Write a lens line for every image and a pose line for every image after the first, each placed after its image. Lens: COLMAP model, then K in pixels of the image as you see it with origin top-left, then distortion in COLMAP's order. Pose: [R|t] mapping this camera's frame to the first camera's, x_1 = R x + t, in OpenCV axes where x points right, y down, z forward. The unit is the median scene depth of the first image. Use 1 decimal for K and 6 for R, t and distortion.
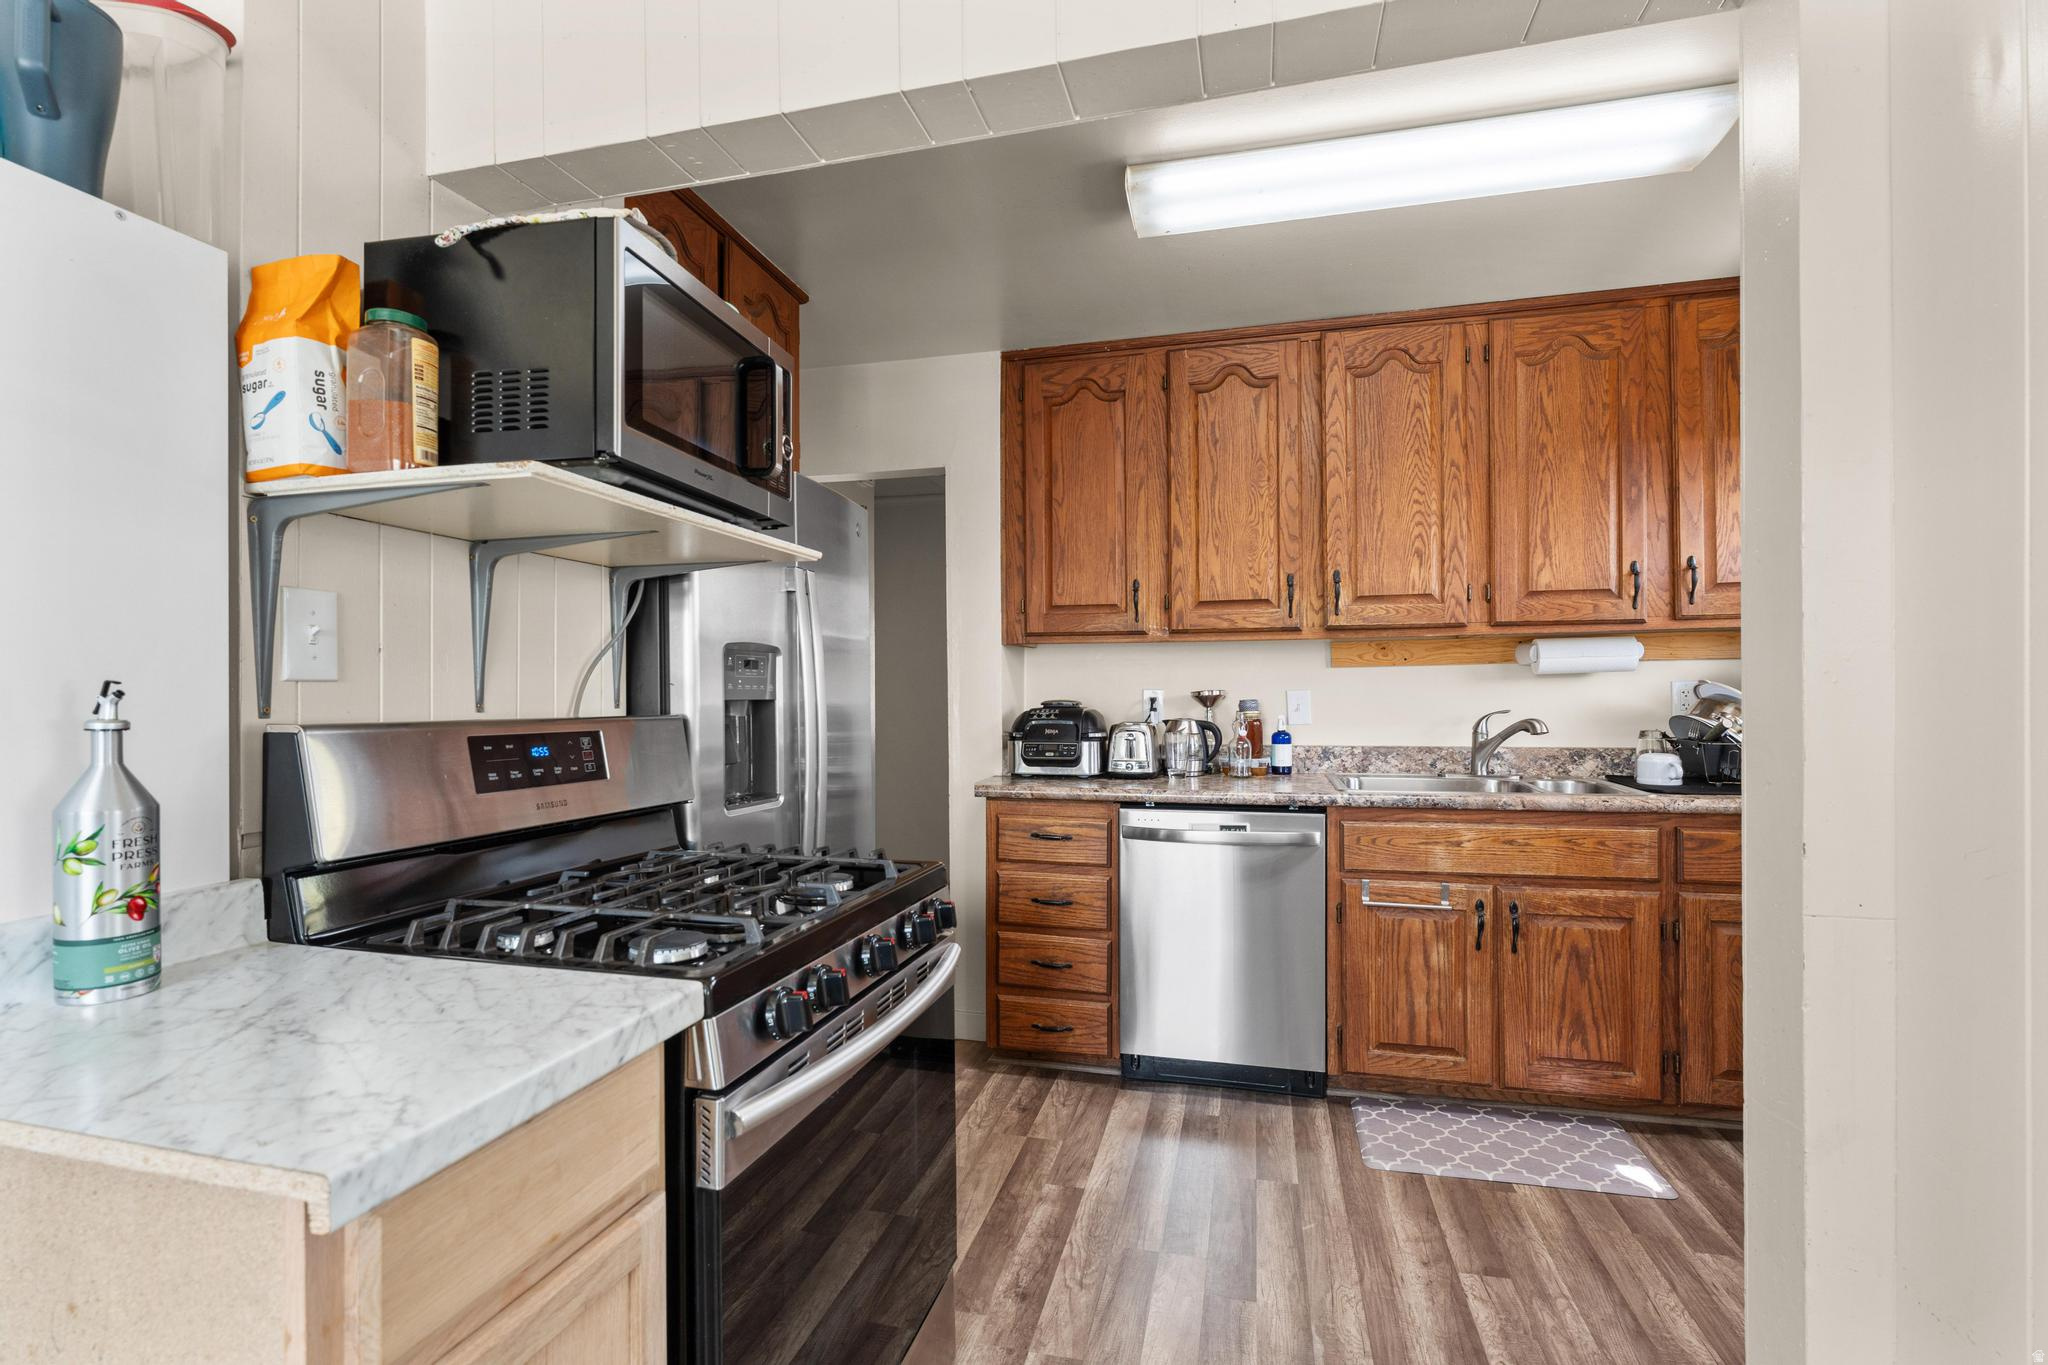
lens RADIAL K [[937.0, 0, 1024.0], [0, 937.0, 682.5], [0, 0, 1]] dist [0.000115, 0.000044]
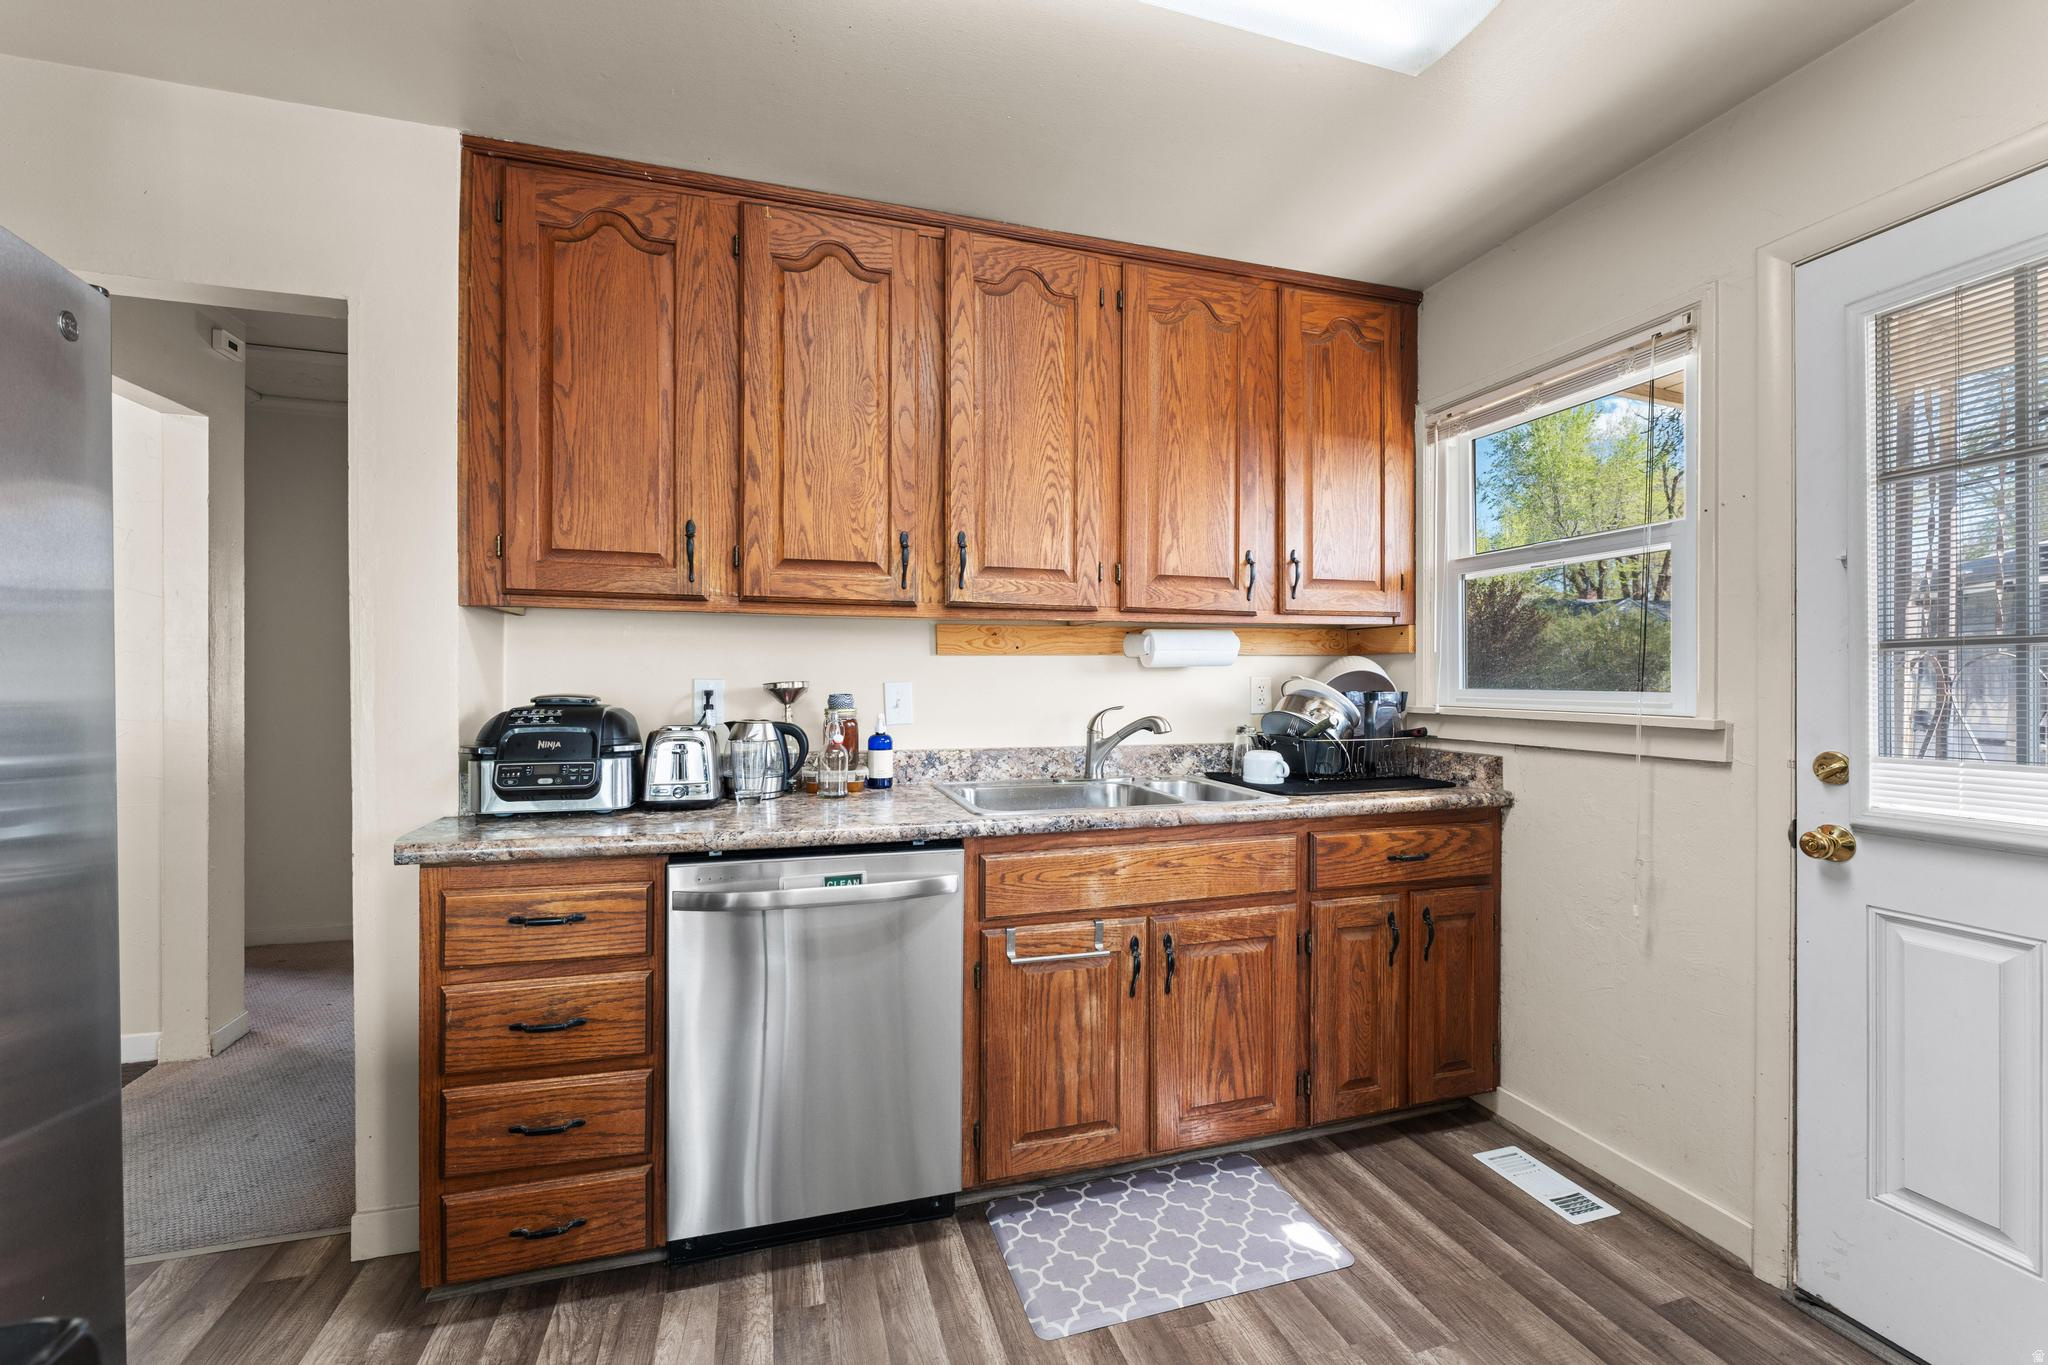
lens RADIAL K [[838.6, 0, 1018.9], [0, 838.6, 687.0], [0, 0, 1]] dist [-0.006749, -0.000001]
pose [[0.859463, 0.004553, 0.511177, 0.013874], [-0.014264, 0.999785, 0.015078, -0.000038], [-0.510998, -0.020250, 0.859343, 0.371005]]
